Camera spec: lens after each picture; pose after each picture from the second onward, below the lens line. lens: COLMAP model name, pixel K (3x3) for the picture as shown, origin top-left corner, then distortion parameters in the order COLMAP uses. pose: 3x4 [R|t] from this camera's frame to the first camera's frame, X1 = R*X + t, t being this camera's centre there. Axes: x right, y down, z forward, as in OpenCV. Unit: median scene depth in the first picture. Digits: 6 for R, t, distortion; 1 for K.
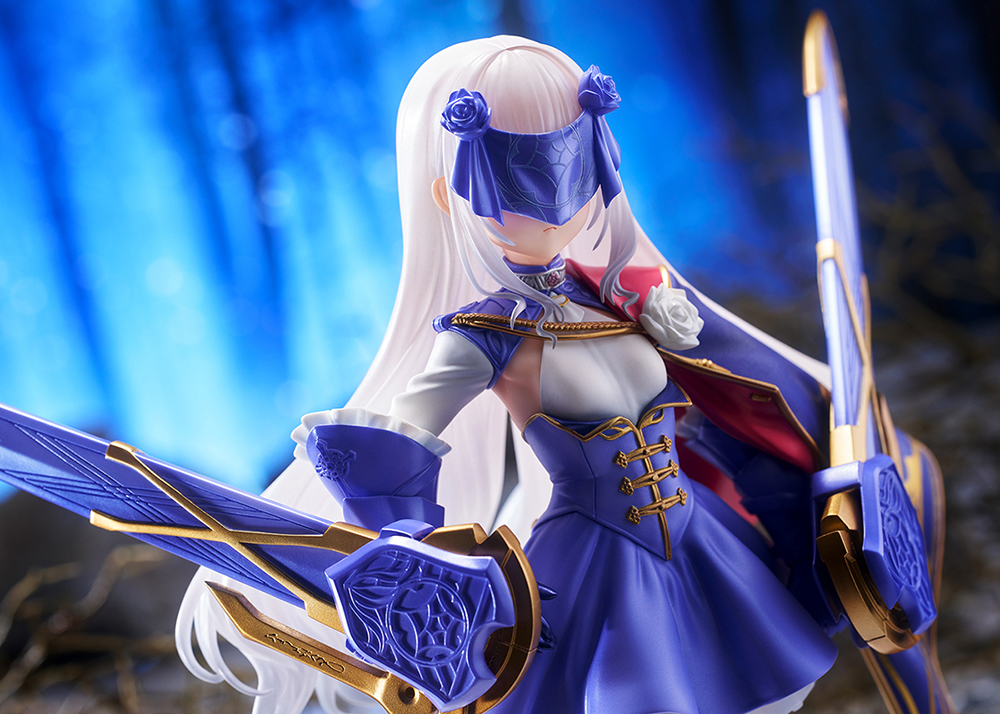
lens RADIAL K [[3145.1, 0, 500.0], [0, 3145.1, 357.0], [0, 0, 1]] dist [0.022287, 0.050085]
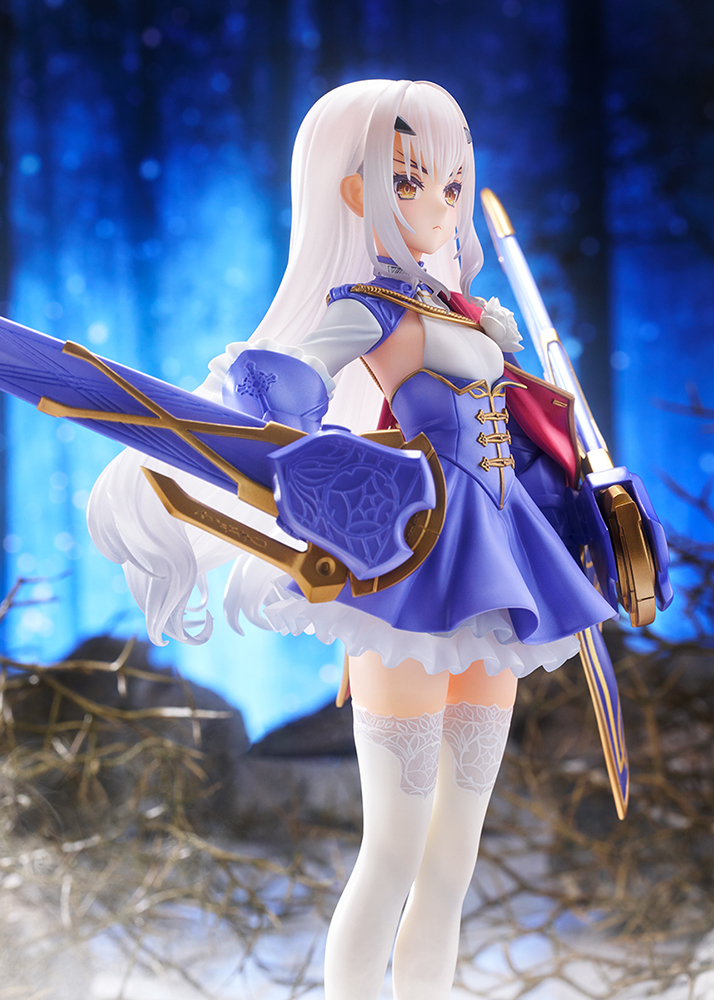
lens RADIAL K [[3145.1, 0, 357.0], [0, 3145.1, 500.0], [0, 0, 1]] dist [0.022287, 0.050085]
pose [[0.915997, 0.152762, 0.370964, -0.448951], [-0.066251, 0.969570, -0.235678, 0.351449], [-0.395678, 0.191304, 0.898244, -0.070468]]
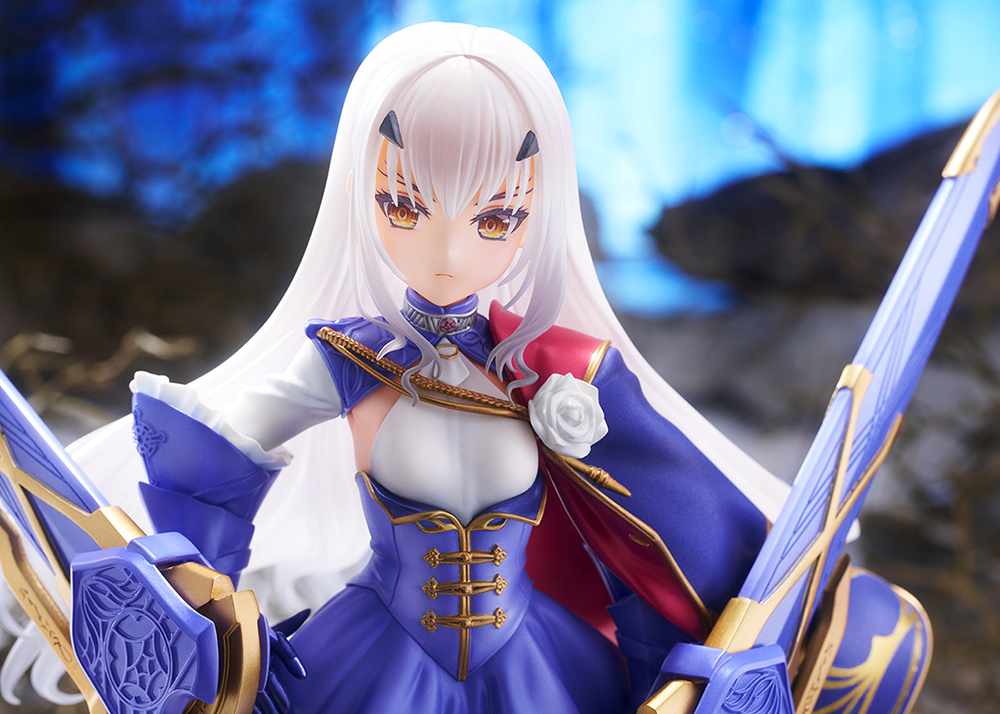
lens RADIAL K [[3145.1, 0, 500.0], [0, 3145.1, 357.0], [0, 0, 1]] dist [0.022287, 0.050085]
pose [[0.896515, 0.355425, -0.264451, 0.258695], [-0.308055, 0.929143, 0.204441, -0.195971], [0.318376, -0.101819, 0.942480, 0.205270]]
